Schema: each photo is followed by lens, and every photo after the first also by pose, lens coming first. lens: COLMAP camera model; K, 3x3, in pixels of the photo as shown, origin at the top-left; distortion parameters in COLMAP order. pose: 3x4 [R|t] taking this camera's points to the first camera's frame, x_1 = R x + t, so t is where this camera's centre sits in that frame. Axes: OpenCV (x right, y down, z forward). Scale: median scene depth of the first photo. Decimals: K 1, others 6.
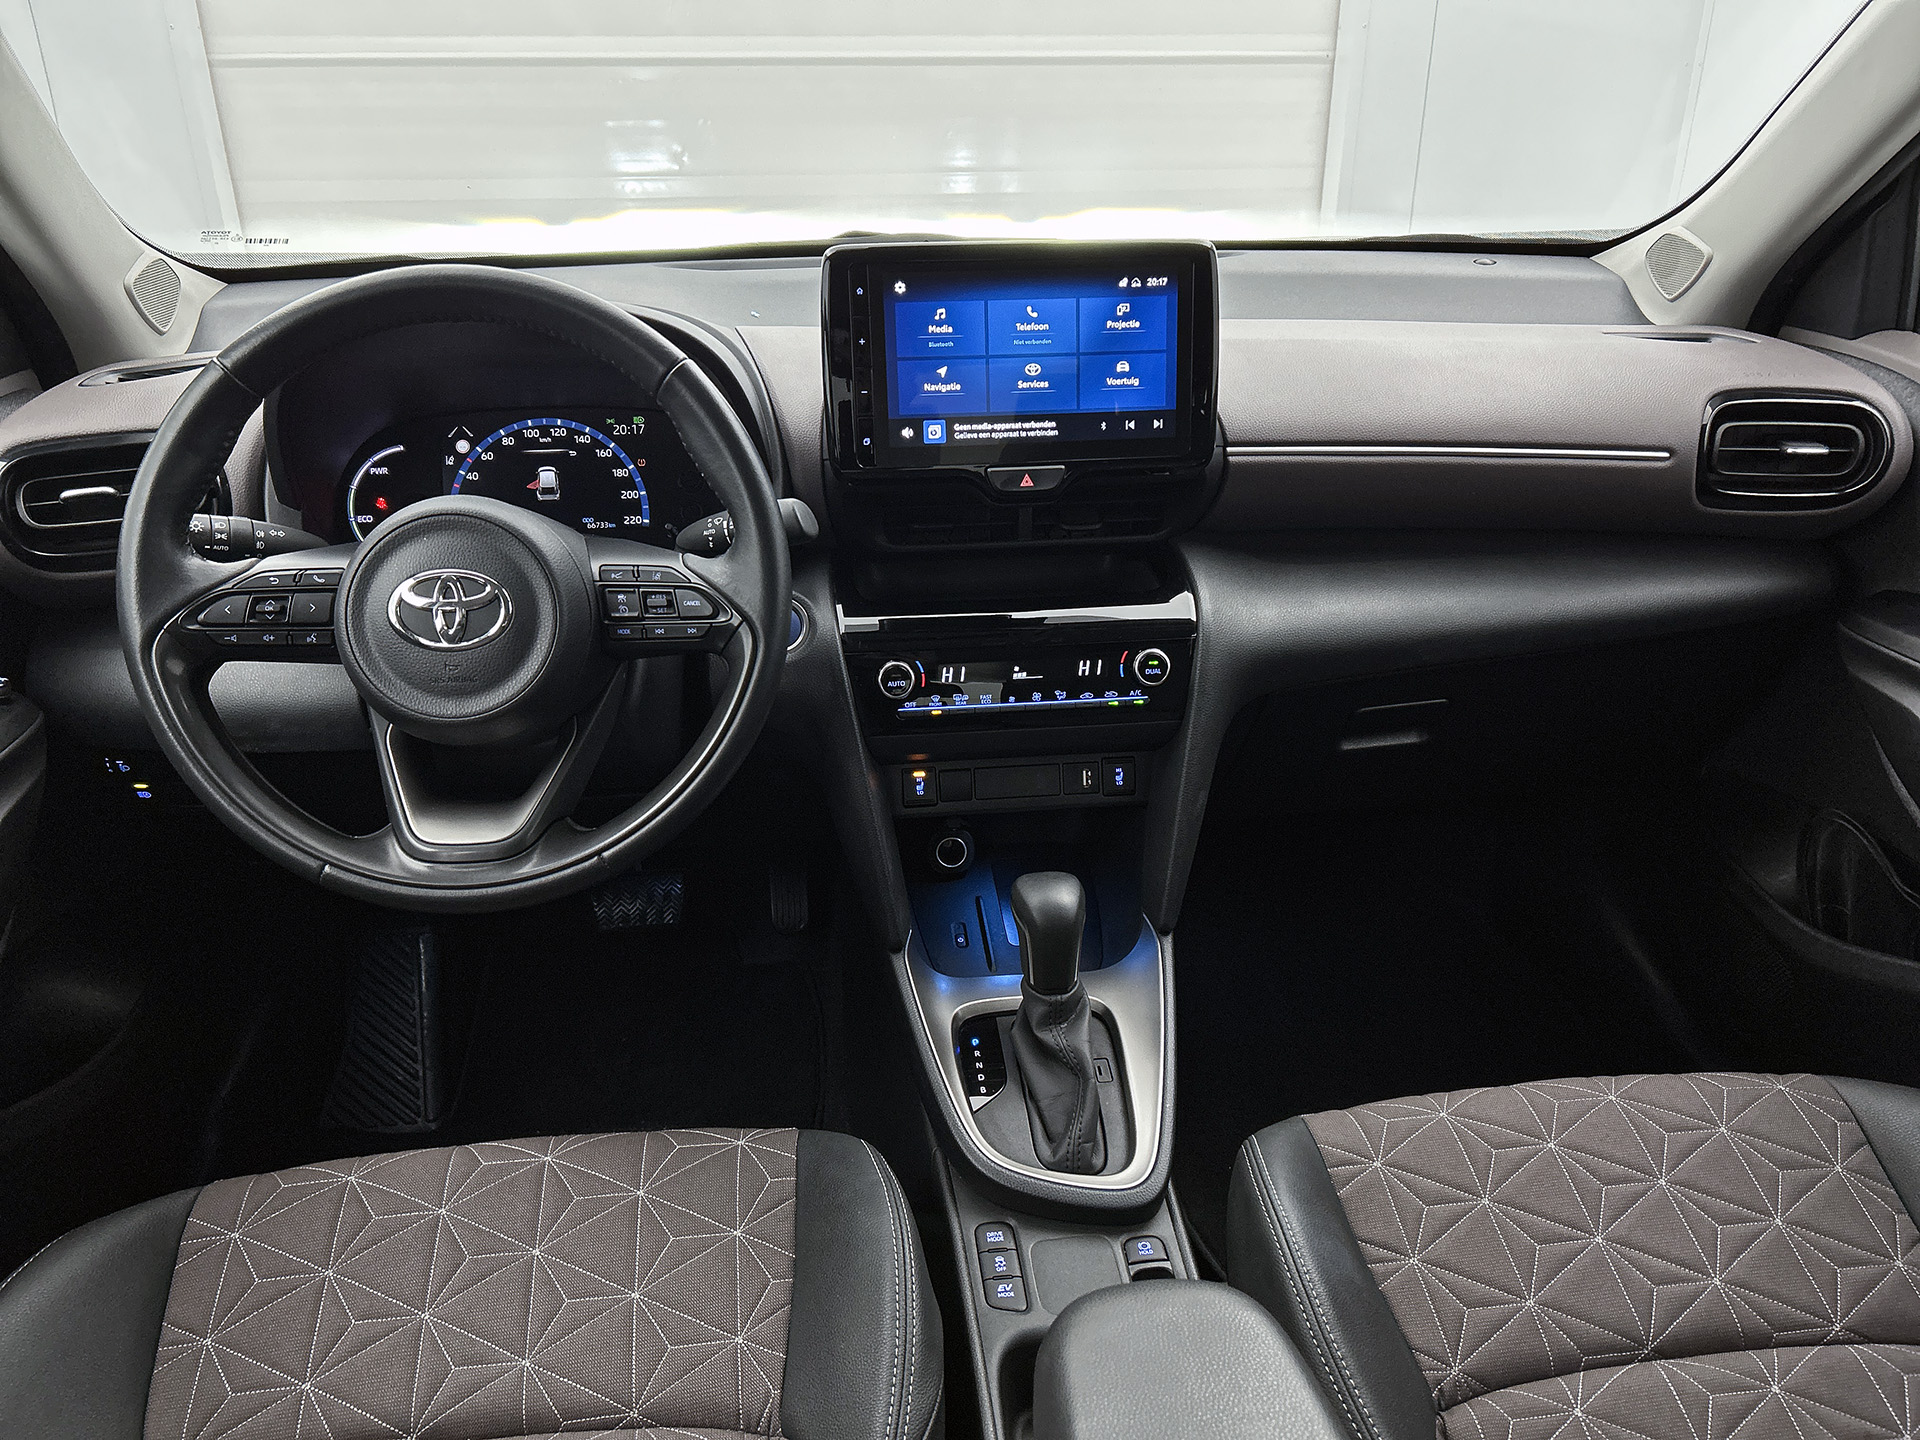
lens RADIAL K [[1502.1, 0, 960.6], [0, 1502.1, 717.8], [0, 0, 1]] dist [0.066017, -0.069090]
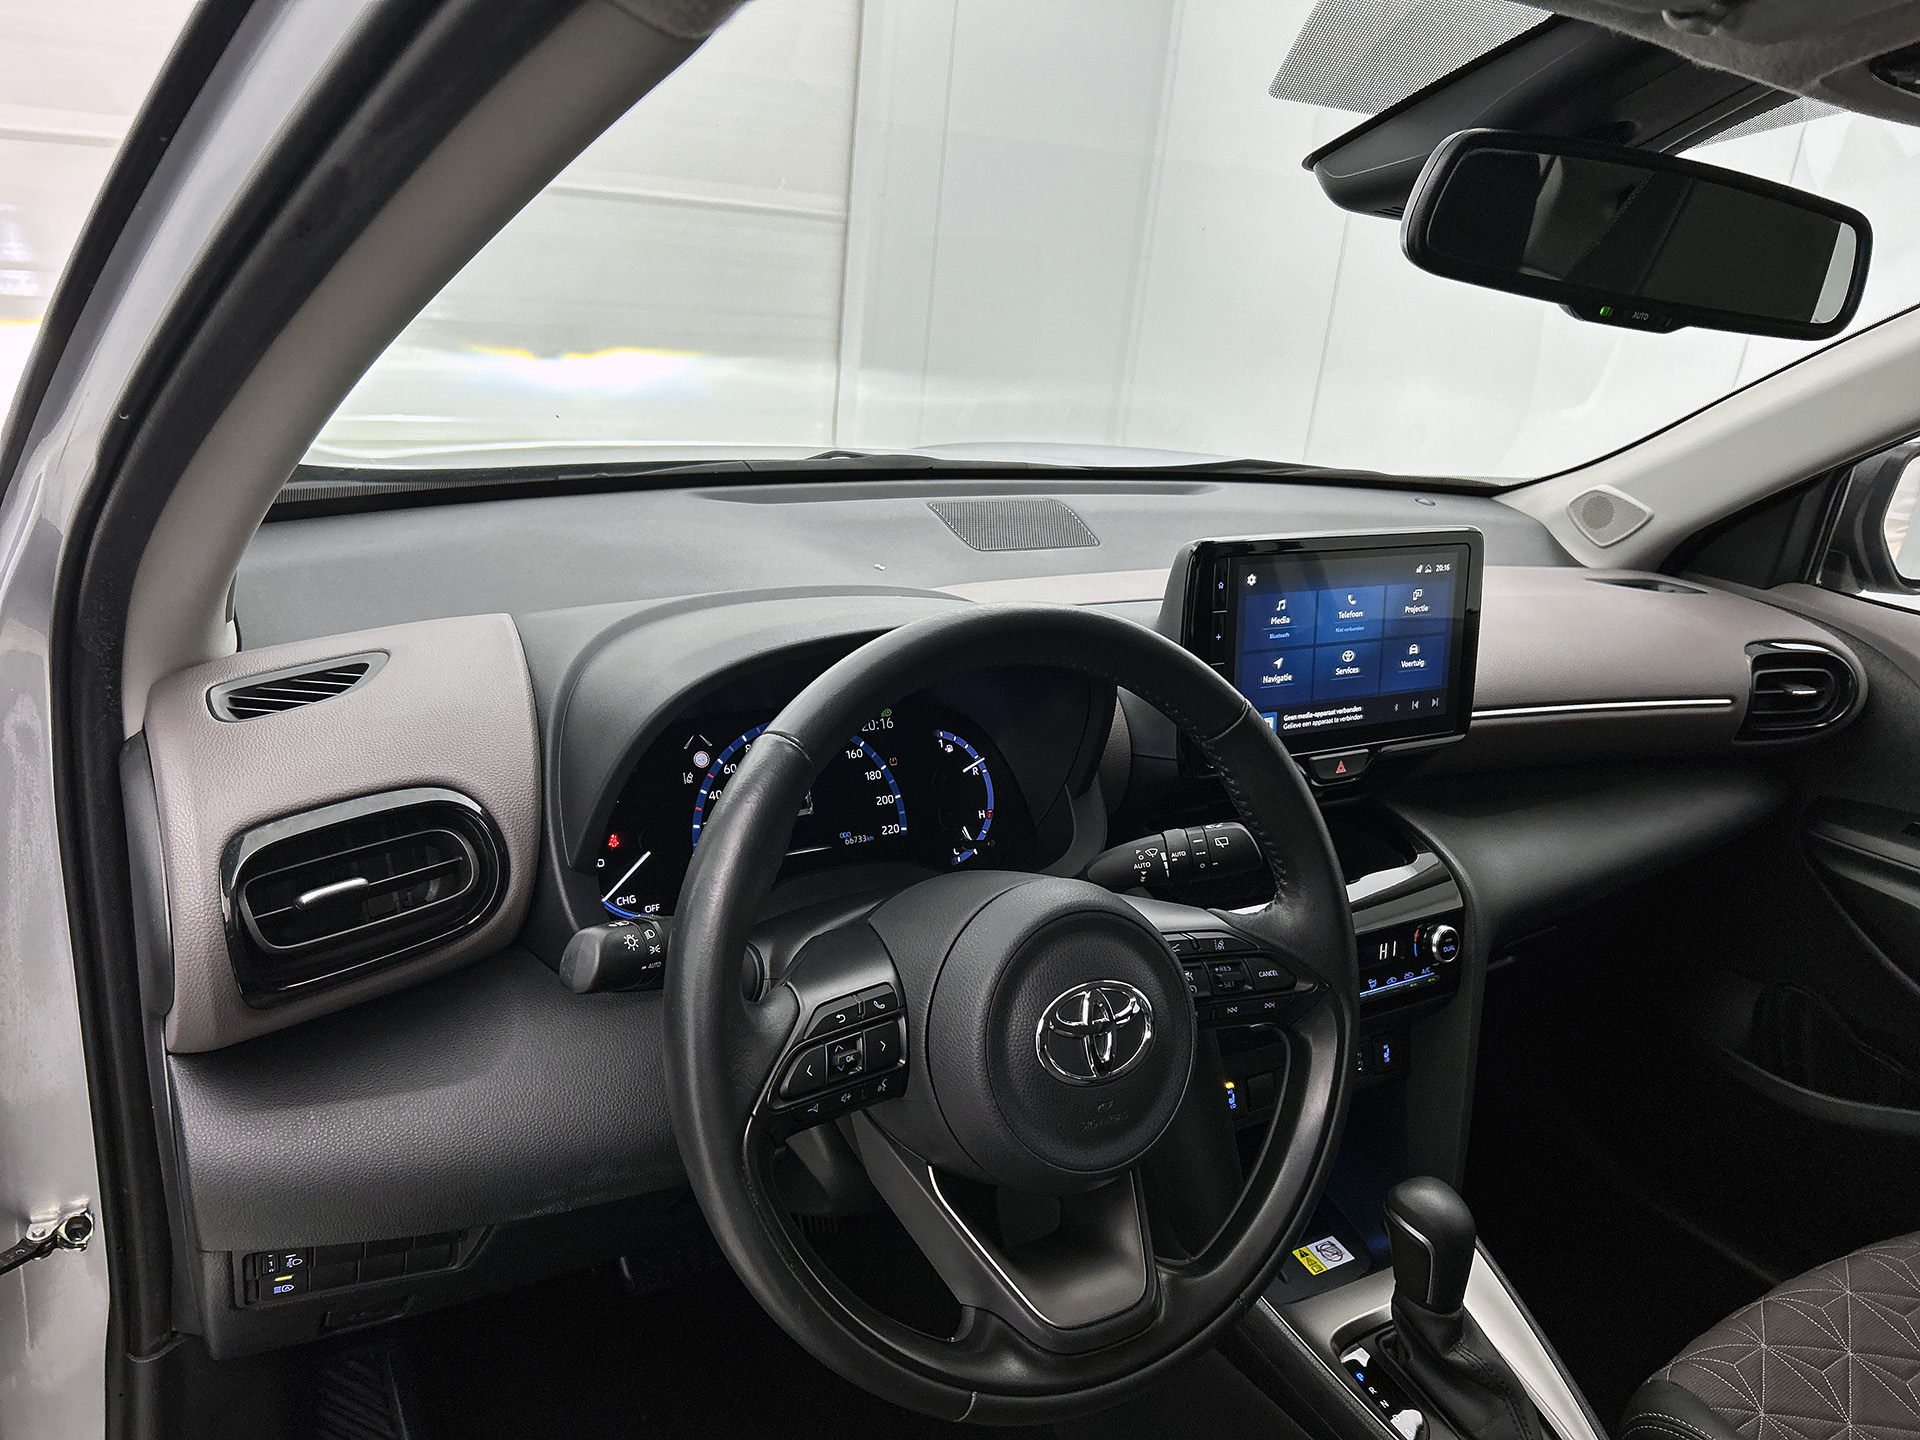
lens RADIAL K [[1502.1, 0, 981.1], [0, 1502.1, 730.1], [0, 0, 1]] dist [0.066017, -0.069090]
pose [[0.895797, -0.055701, 0.440960, -0.574969], [0.079954, 0.996127, -0.036595, -0.161110], [-0.437214, 0.068038, 0.896780, 0.226198]]
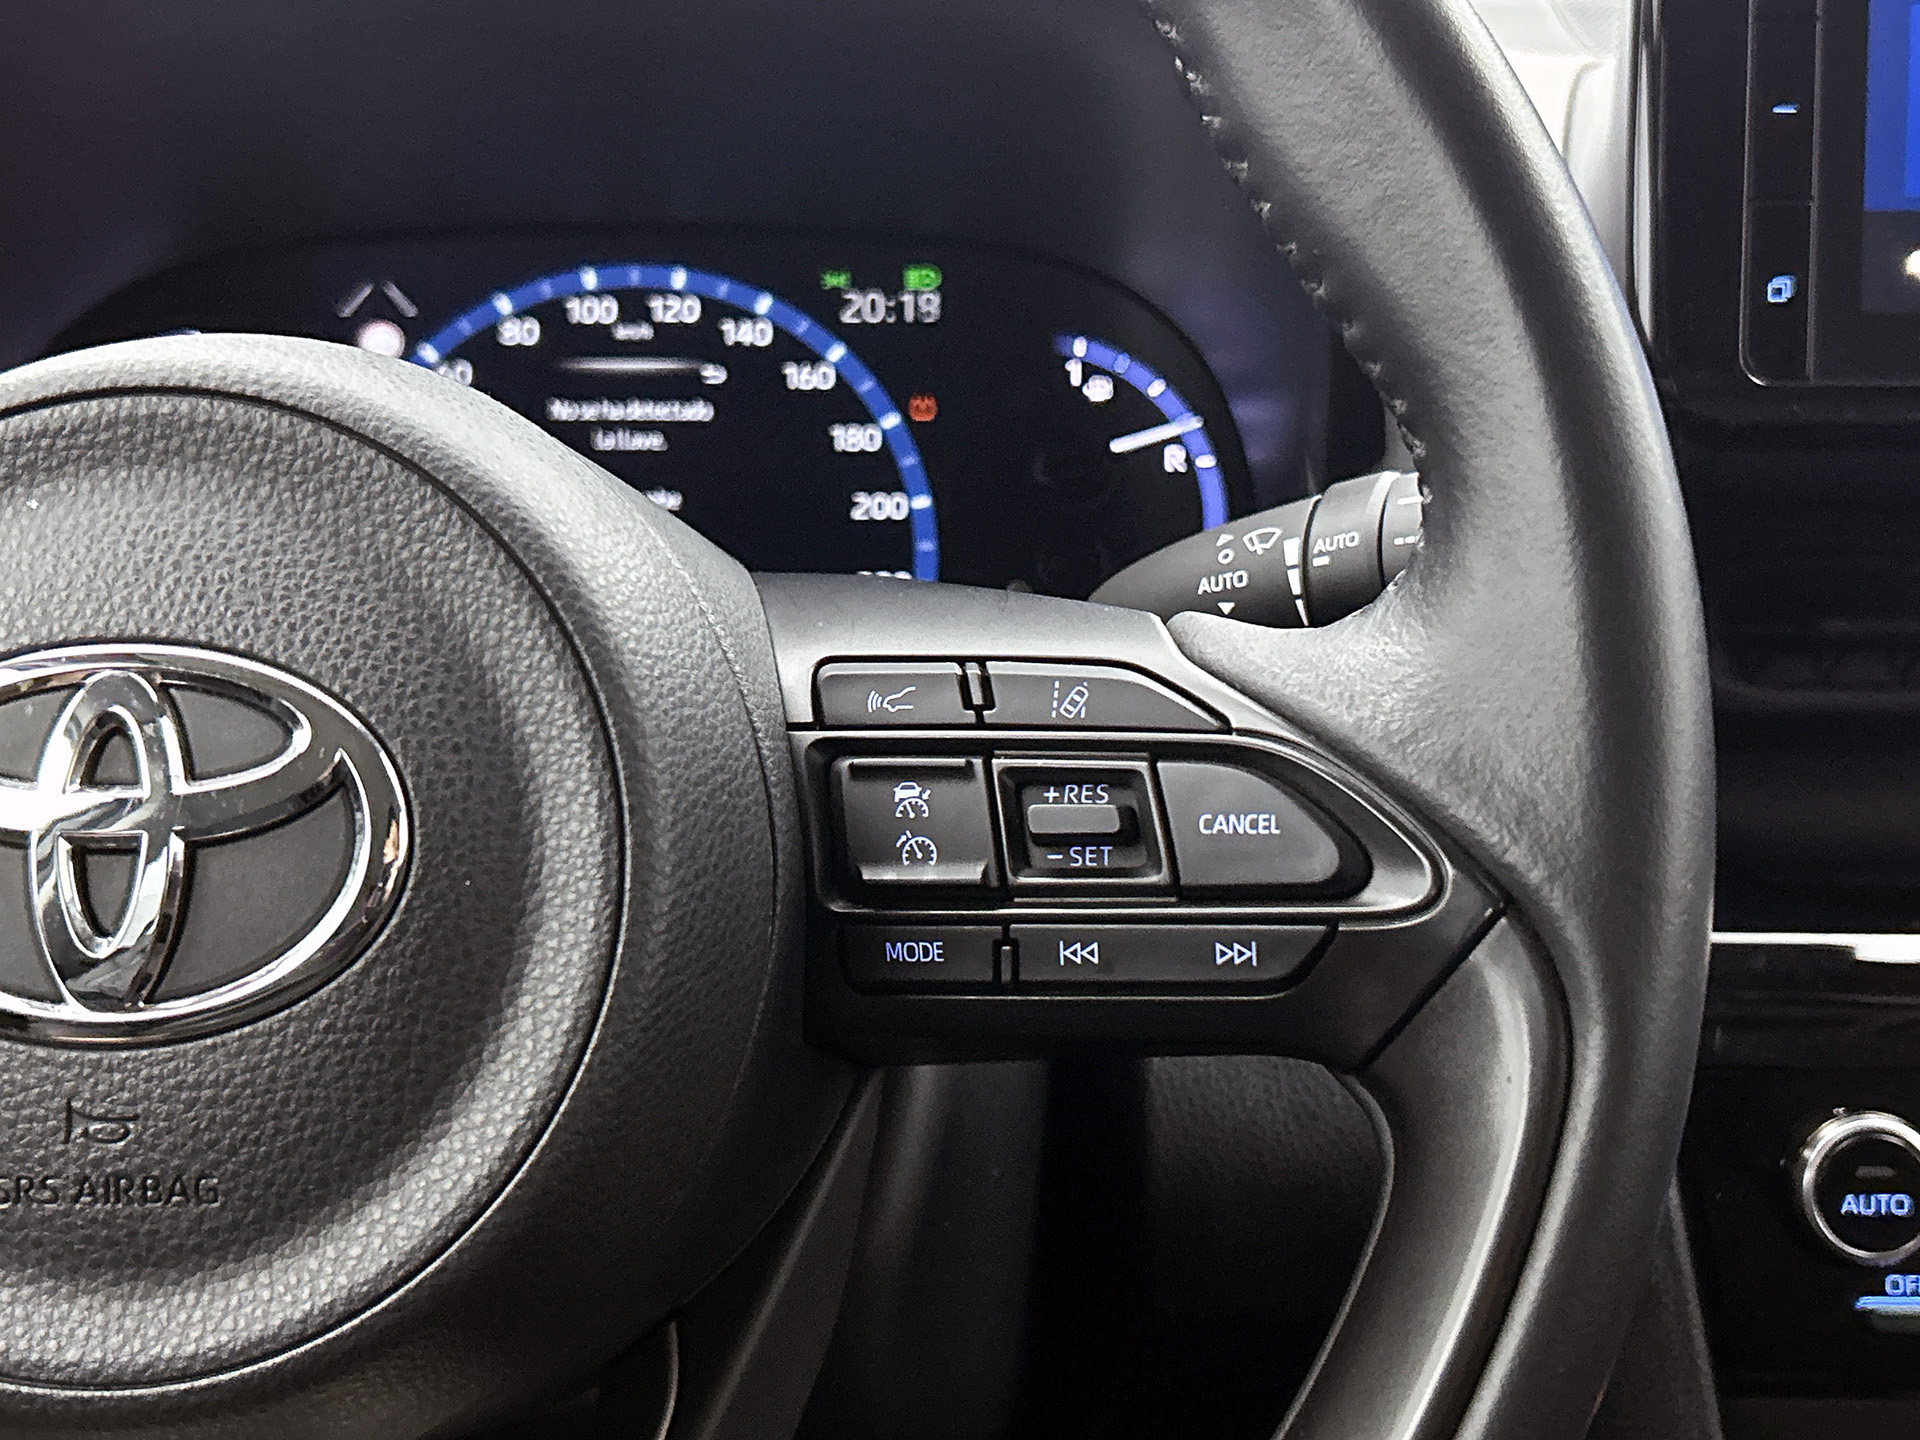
lens RADIAL K [[2500.0, 0, 960.3], [0, 2500.0, 727.6], [0, 0, 1]] dist [0.070090, 0.000000]
pose [[0.992587, 0.039474, -0.114945, -0.149397], [-0.054810, 0.989535, -0.133477, -0.035591], [0.108473, 0.138788, 0.984363, 0.524048]]
